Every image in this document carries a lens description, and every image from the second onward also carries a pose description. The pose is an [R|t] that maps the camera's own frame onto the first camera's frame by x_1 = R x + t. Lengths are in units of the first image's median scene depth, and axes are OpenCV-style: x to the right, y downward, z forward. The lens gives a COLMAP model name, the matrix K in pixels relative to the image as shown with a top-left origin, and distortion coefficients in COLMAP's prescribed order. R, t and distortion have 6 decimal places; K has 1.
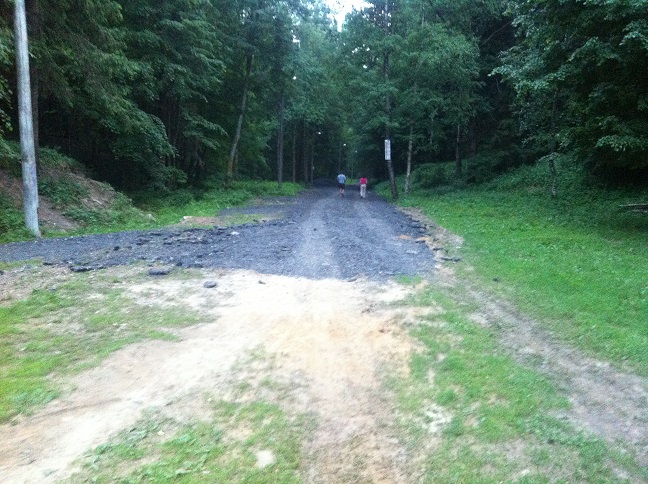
lens RADIAL K [[649.7, 0, 324.0], [0, 649.7, 242.0], [0, 0, 1]] dist [0.146792, -0.330505]
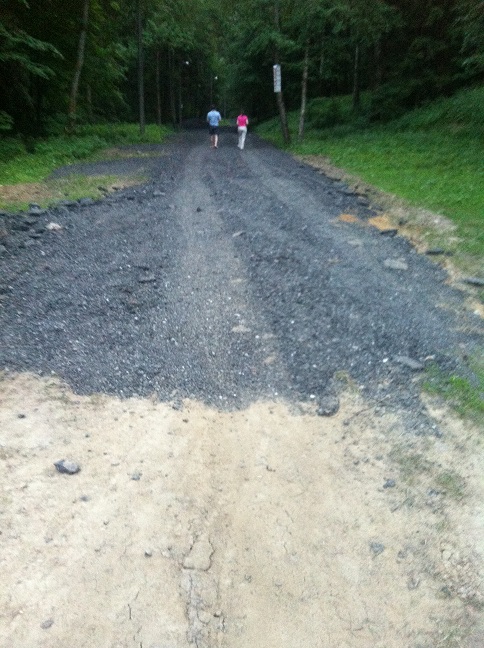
lens RADIAL K [[649.7, 0, 242.0], [0, 649.7, 324.0], [0, 0, 1]] dist [0.146792, -0.330505]
pose [[0.997189, -0.040459, 0.063057, -0.006770], [0.026735, 0.978399, 0.204989, -0.016269], [-0.069988, -0.202727, 0.976731, 0.167919]]
